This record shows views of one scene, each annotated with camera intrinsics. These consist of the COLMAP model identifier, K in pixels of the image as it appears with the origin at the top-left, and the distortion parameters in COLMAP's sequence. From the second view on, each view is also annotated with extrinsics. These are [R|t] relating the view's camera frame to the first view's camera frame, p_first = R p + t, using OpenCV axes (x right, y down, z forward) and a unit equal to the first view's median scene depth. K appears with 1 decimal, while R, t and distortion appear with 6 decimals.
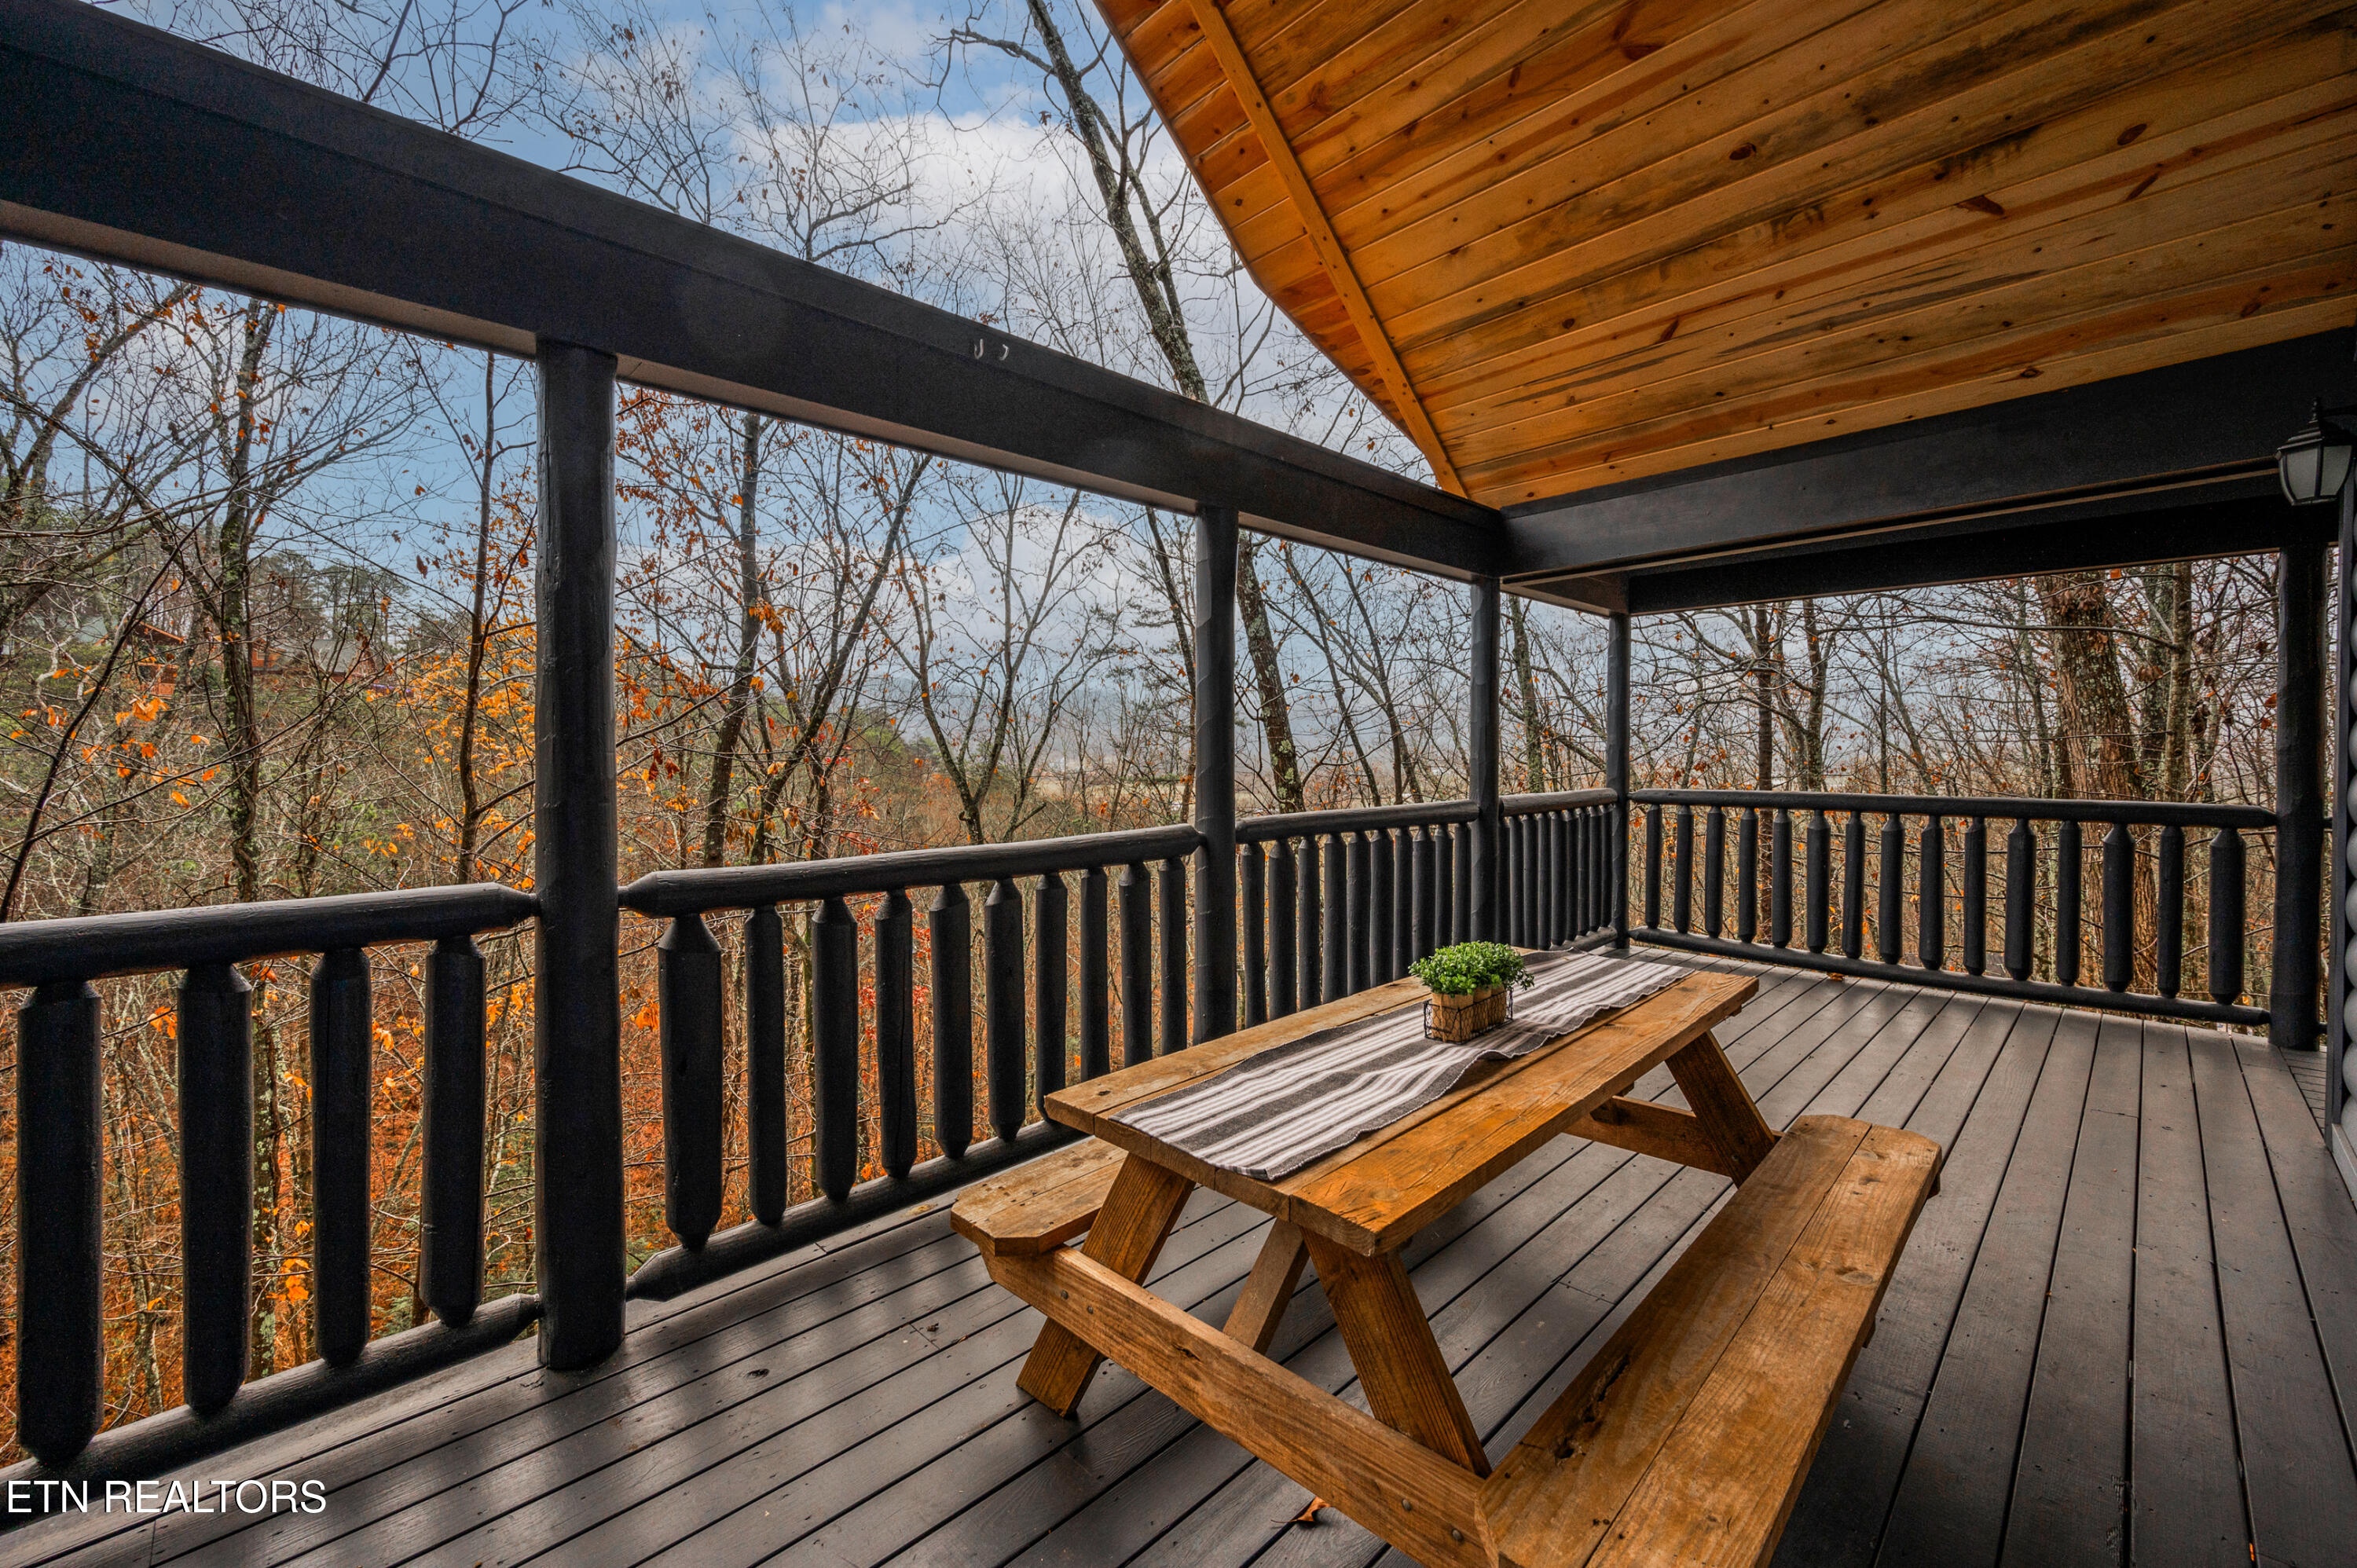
lens RADIAL K [[957.9, 0, 1178.3], [0, 957.9, 774.7], [0, 0, 1]] dist [-0.002169, 0.000621]
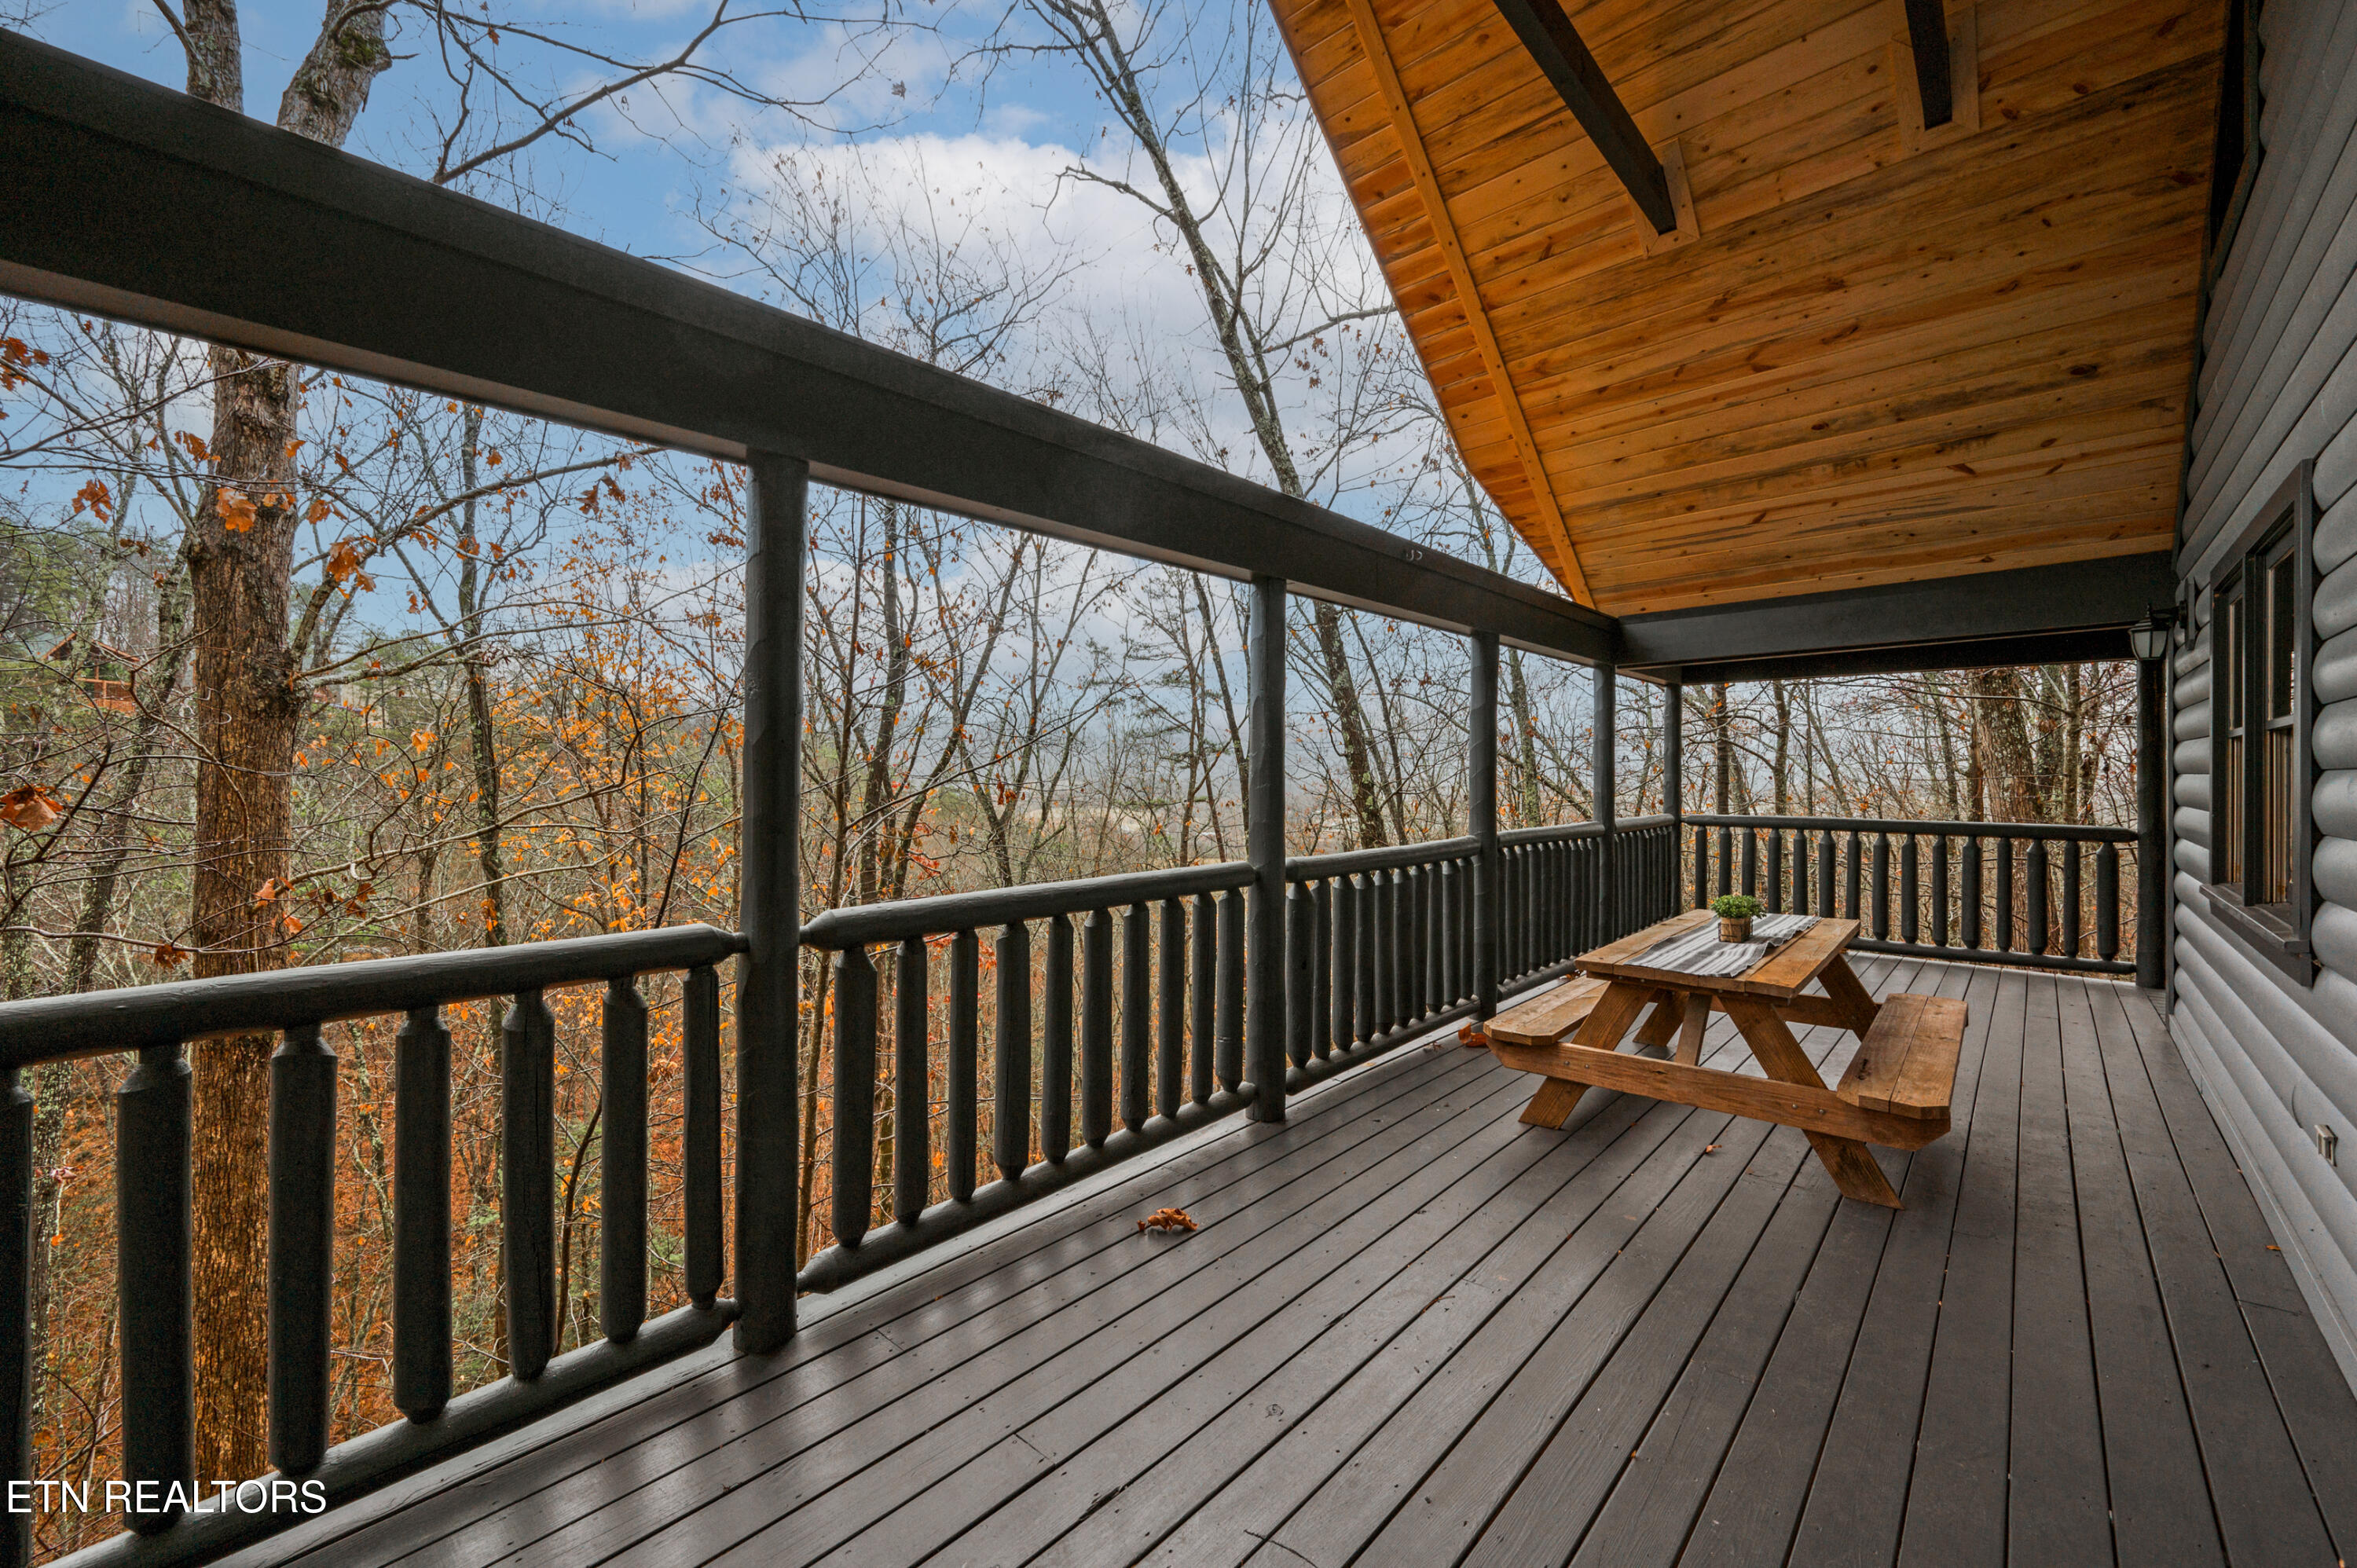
lens RADIAL K [[931.8, 0, 1181.4], [0, 931.8, 776.9], [0, 0, 1]] dist [-0.000153, -0.000388]
pose [[0.998715, 0.006004, 0.050319, -0.411736], [-0.004818, 0.999709, -0.023652, -0.004272], [-0.050446, 0.023379, 0.998453, -0.373716]]
